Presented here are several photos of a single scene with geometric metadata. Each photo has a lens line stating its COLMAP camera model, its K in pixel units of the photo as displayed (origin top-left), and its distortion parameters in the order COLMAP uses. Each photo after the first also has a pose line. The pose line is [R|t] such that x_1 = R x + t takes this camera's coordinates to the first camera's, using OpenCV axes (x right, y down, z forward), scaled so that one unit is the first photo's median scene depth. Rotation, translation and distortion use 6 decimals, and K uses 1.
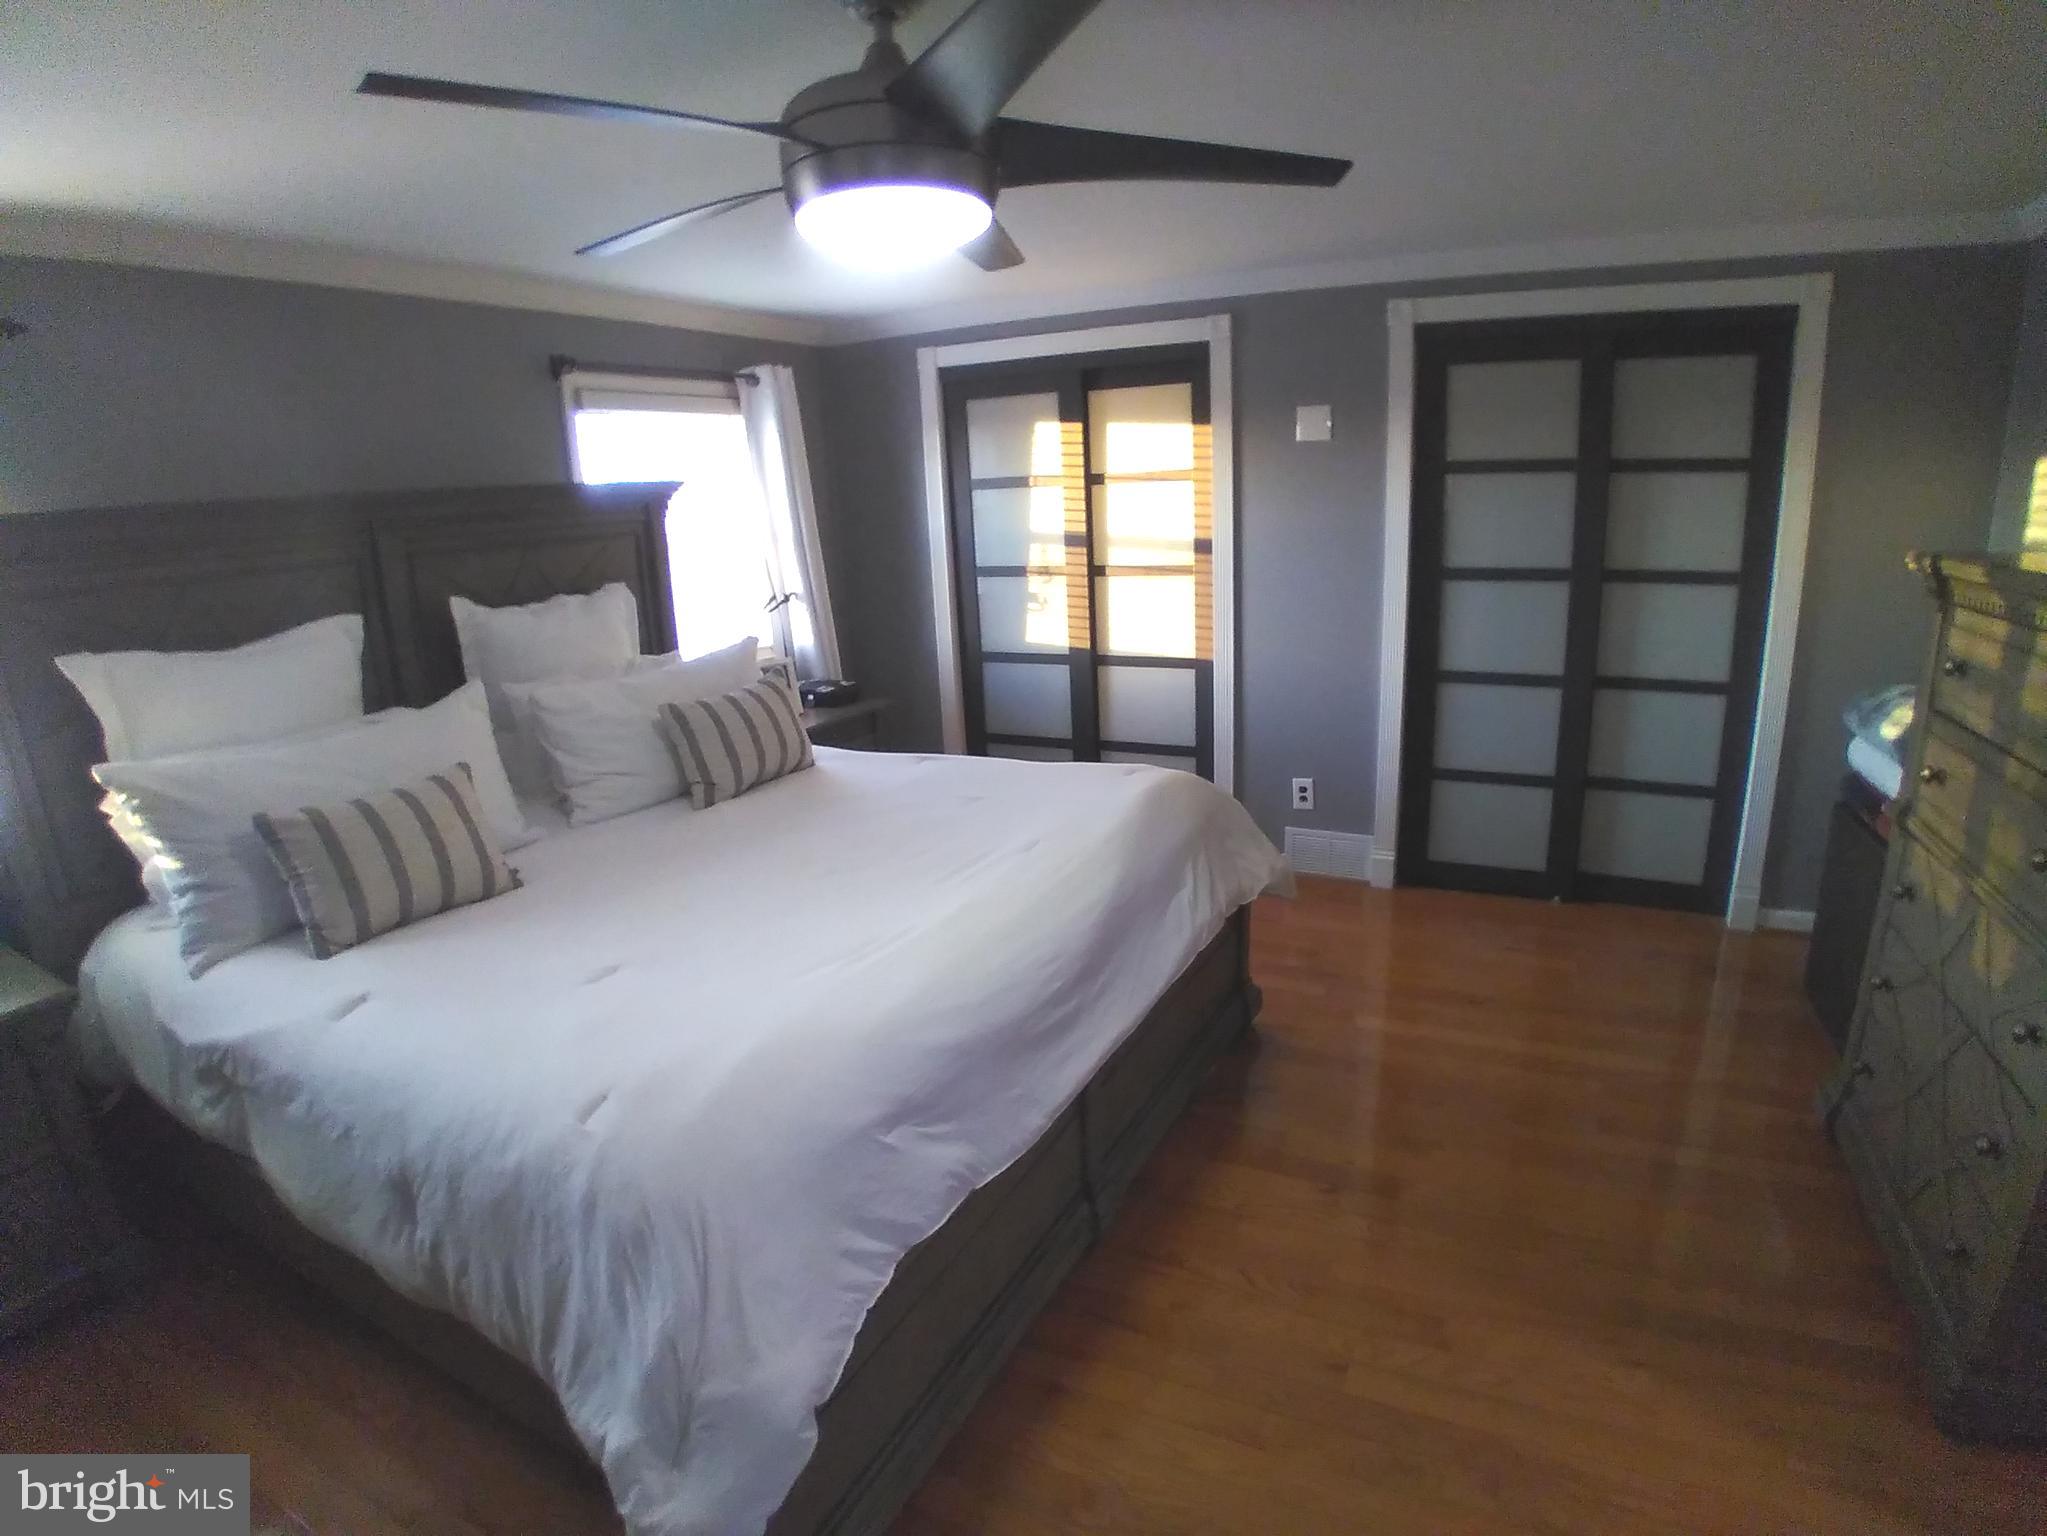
lens RADIAL K [[1058.4, 0, 1057.9], [0, 1058.4, 783.7], [0, 0, 1]] dist [-0.138783, 0.036449]
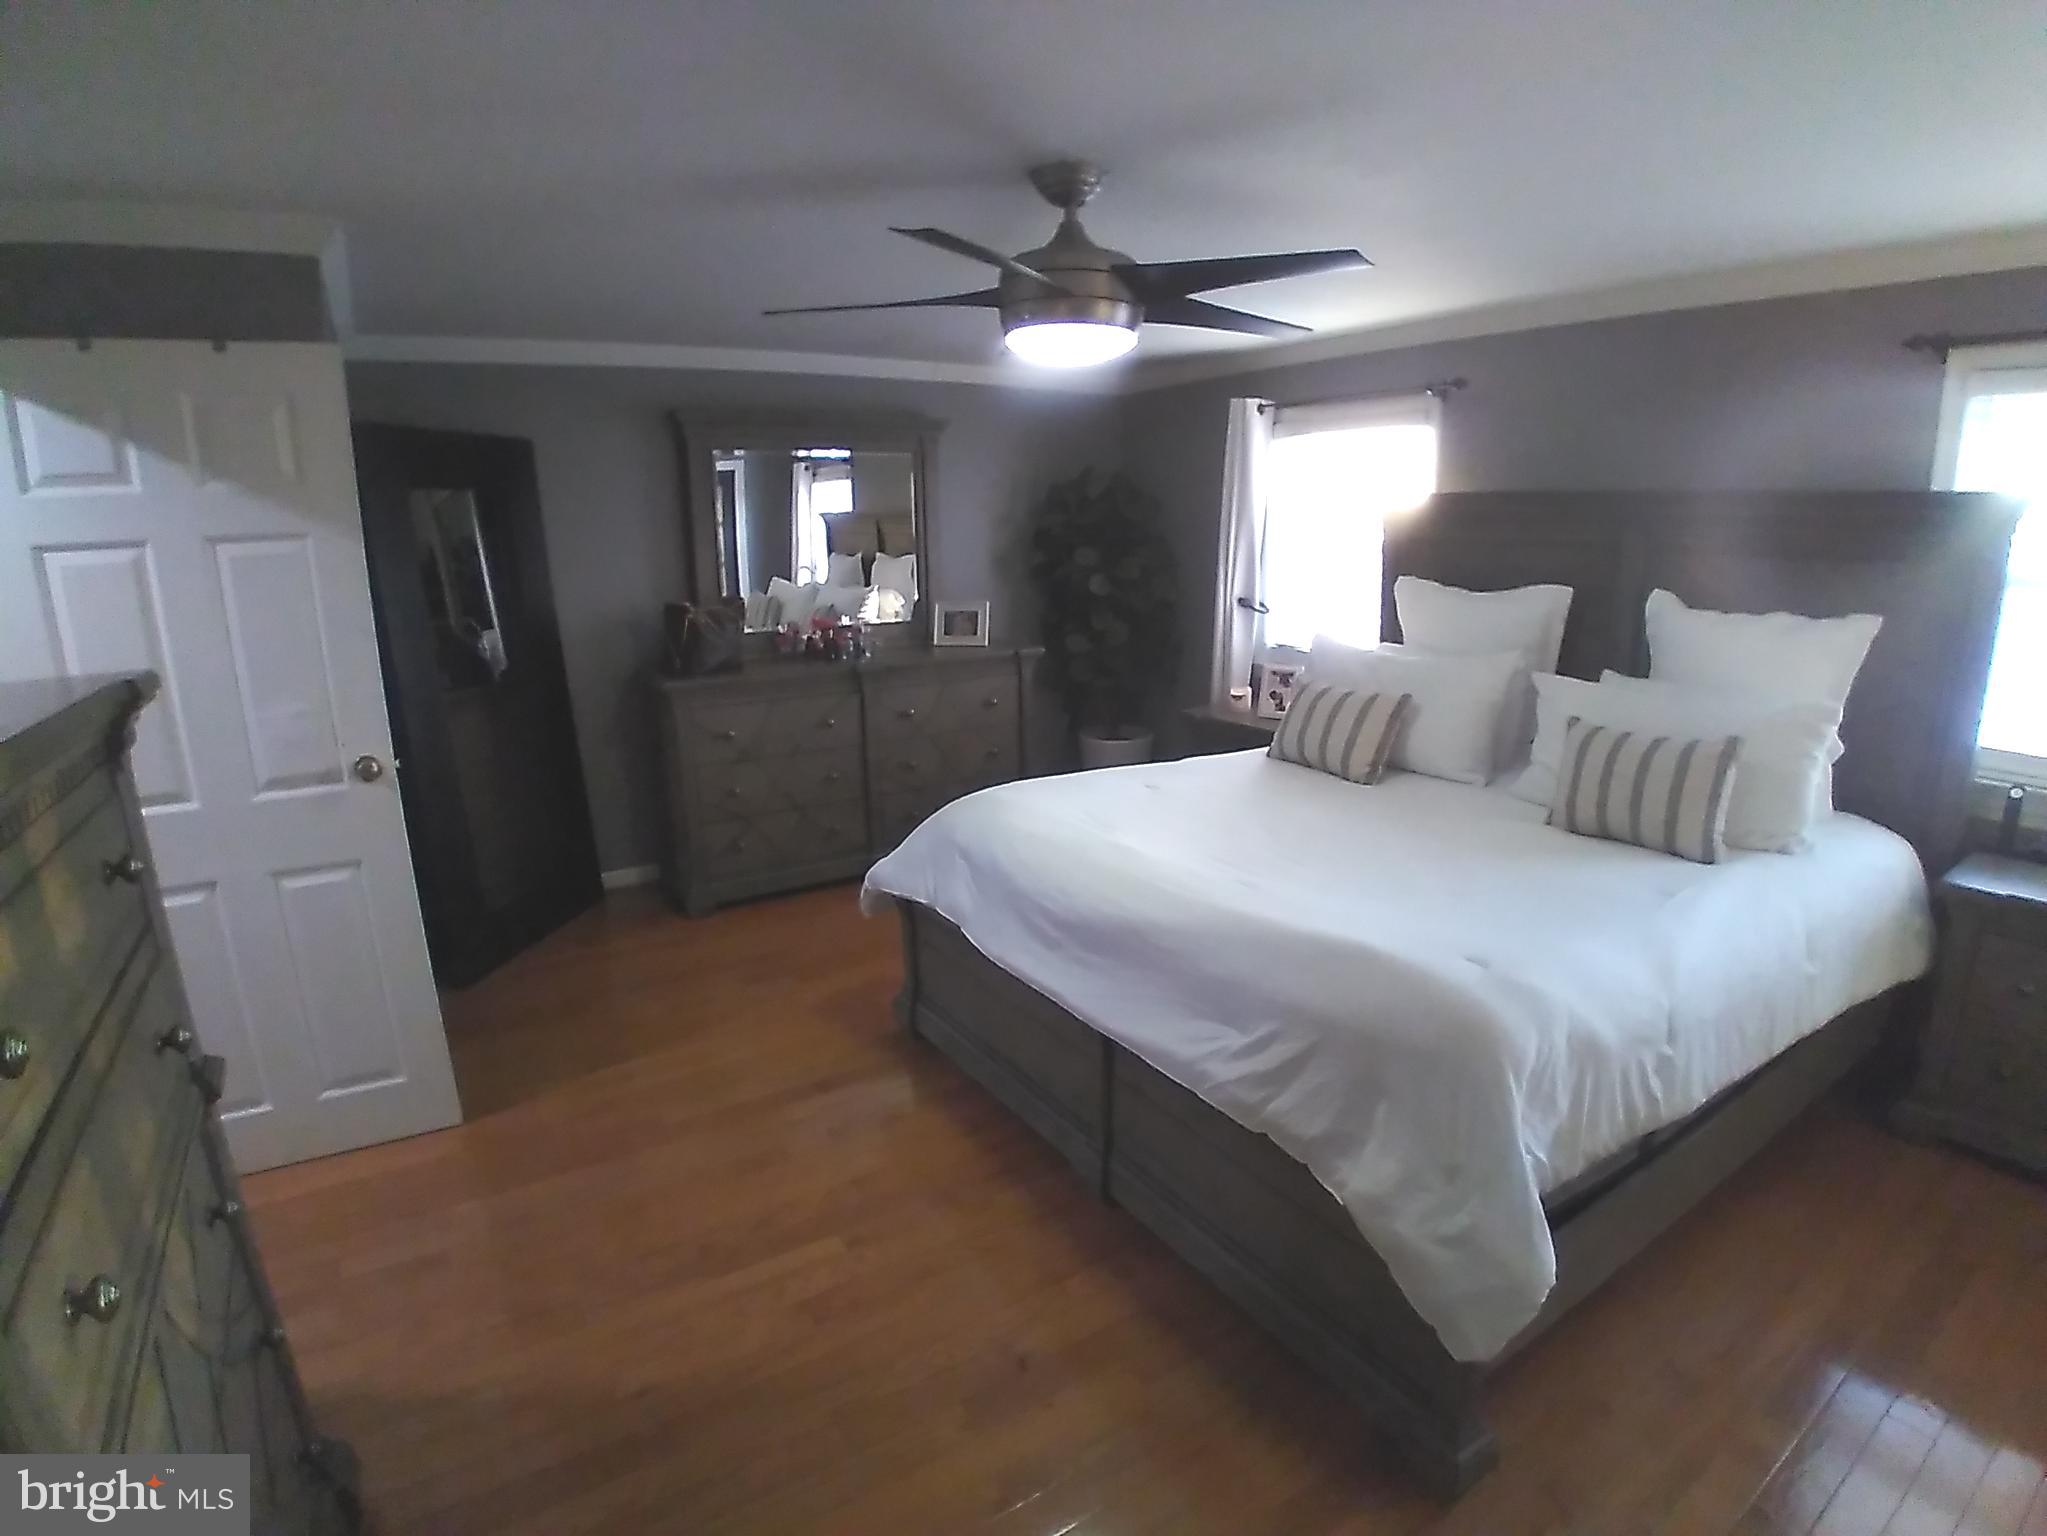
lens RADIAL K [[1032.6, 0, 1057.0], [0, 1032.6, 796.5], [0, 0, 1]] dist [-0.135431, 0.029820]
pose [[-0.498446, 0.262151, -0.826334, 0.498128], [-0.204484, 0.890735, 0.405927, -0.217228], [0.842459, 0.371305, -0.390378, 0.727437]]
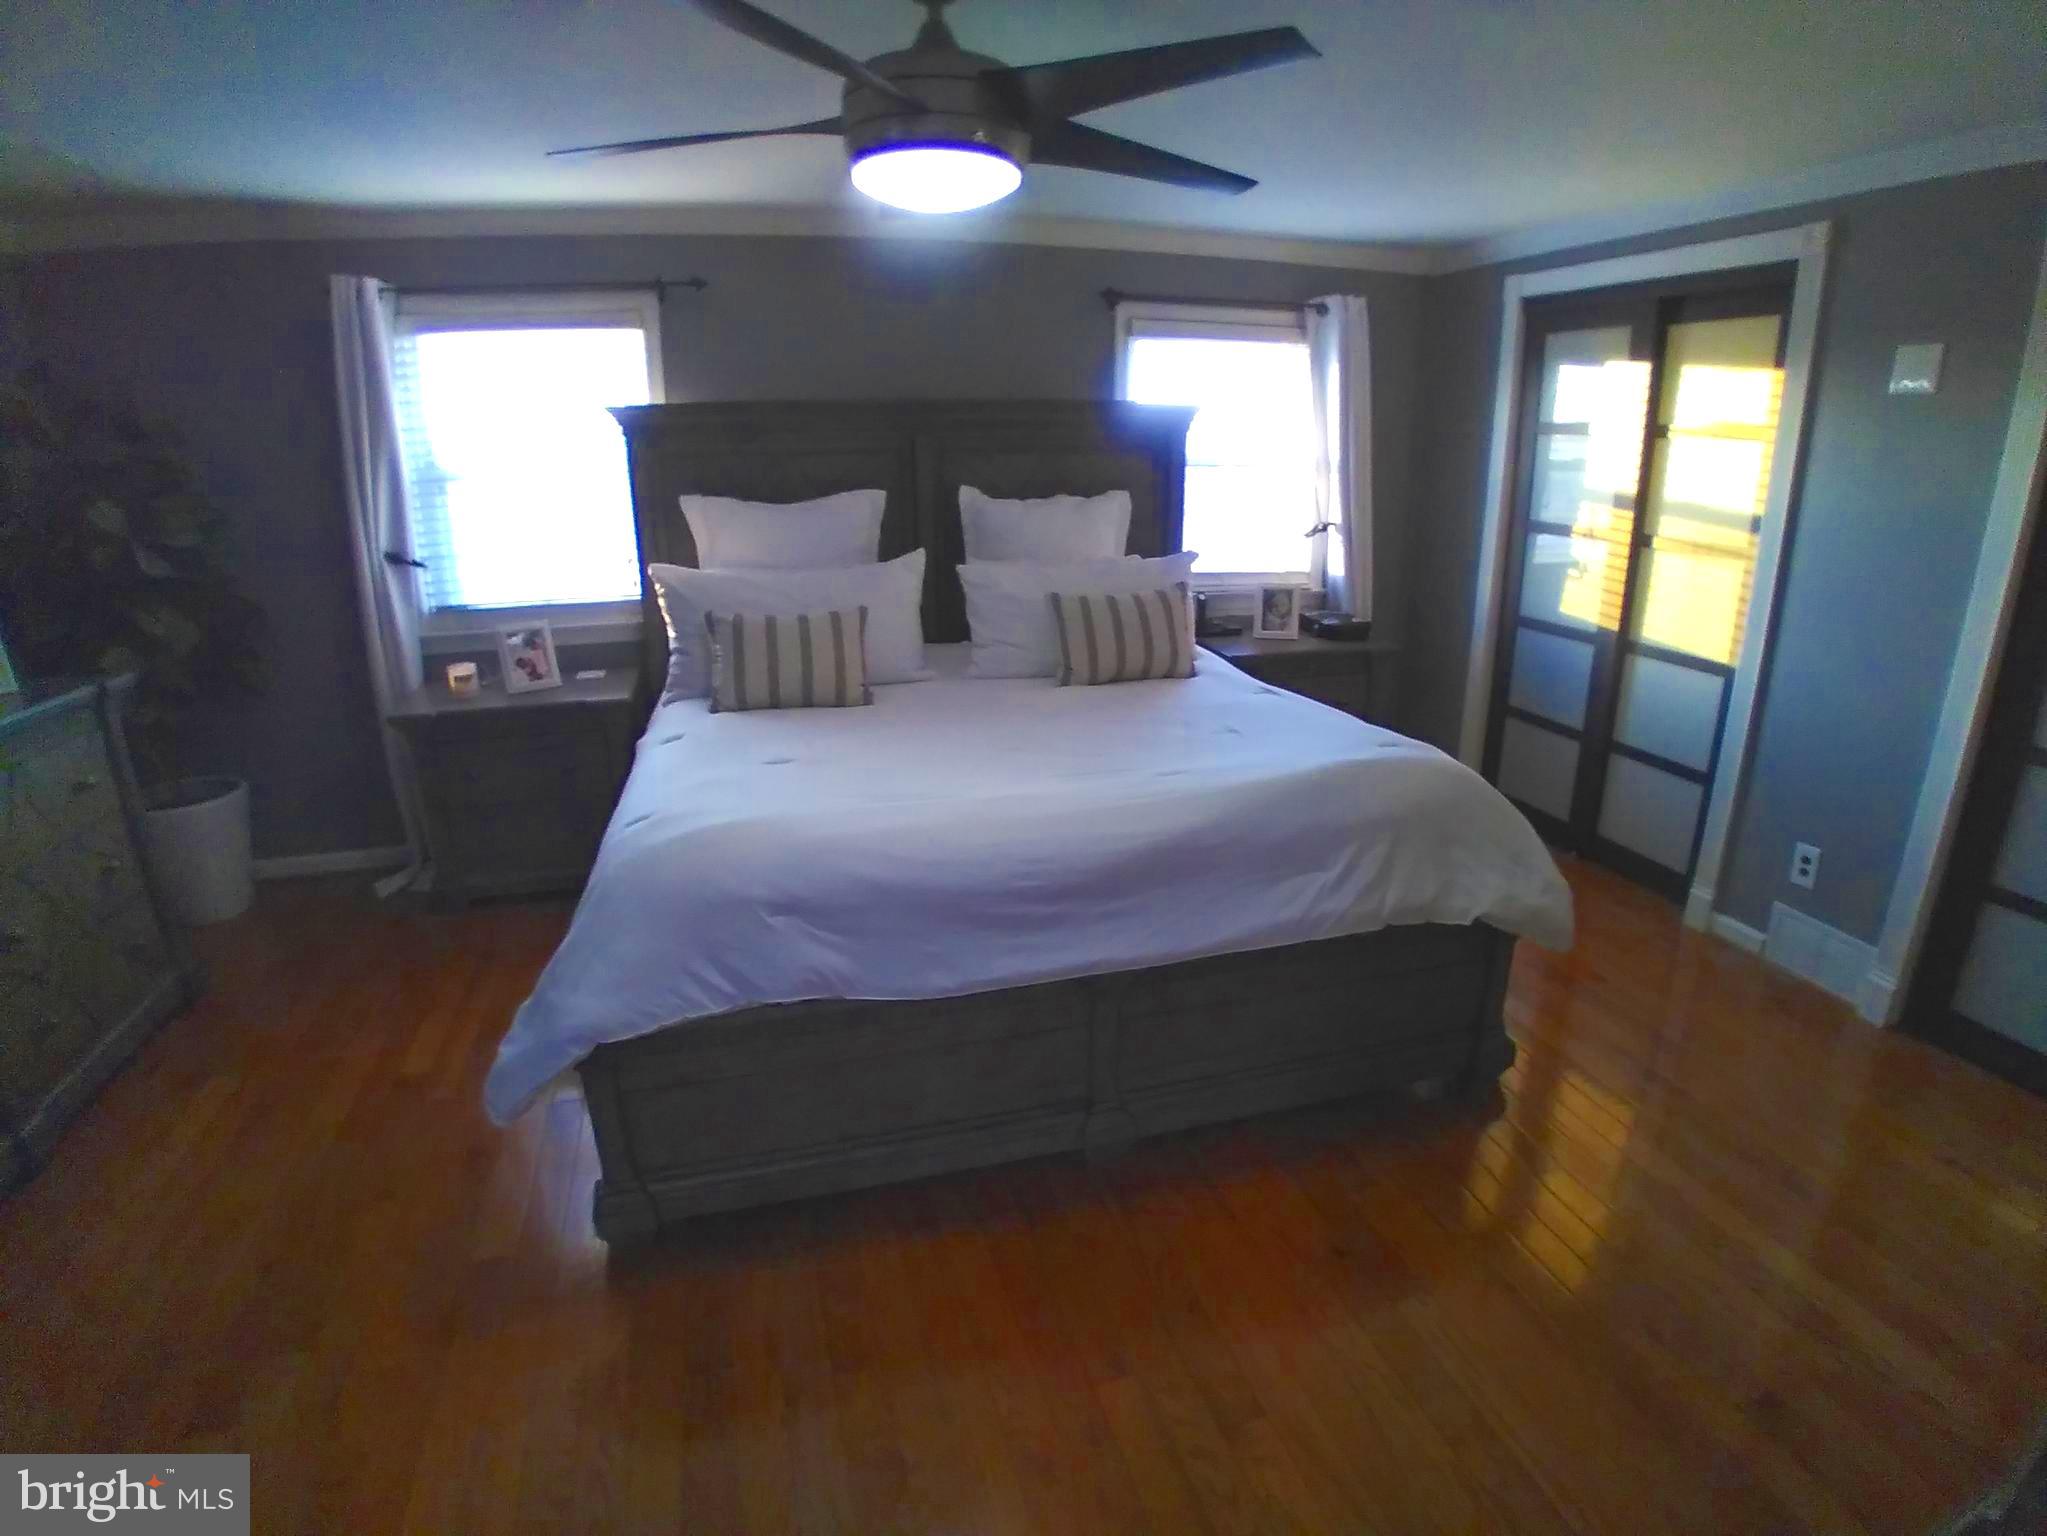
lens RADIAL K [[1058.4, 0, 1057.9], [0, 1058.4, 783.7], [0, 0, 1]] dist [-0.138783, 0.036449]
pose [[0.677974, 0.264945, -0.685679, 0.370012], [-0.221774, 0.963046, 0.152837, -0.039556], [0.700834, 0.048446, 0.711678, 0.125455]]
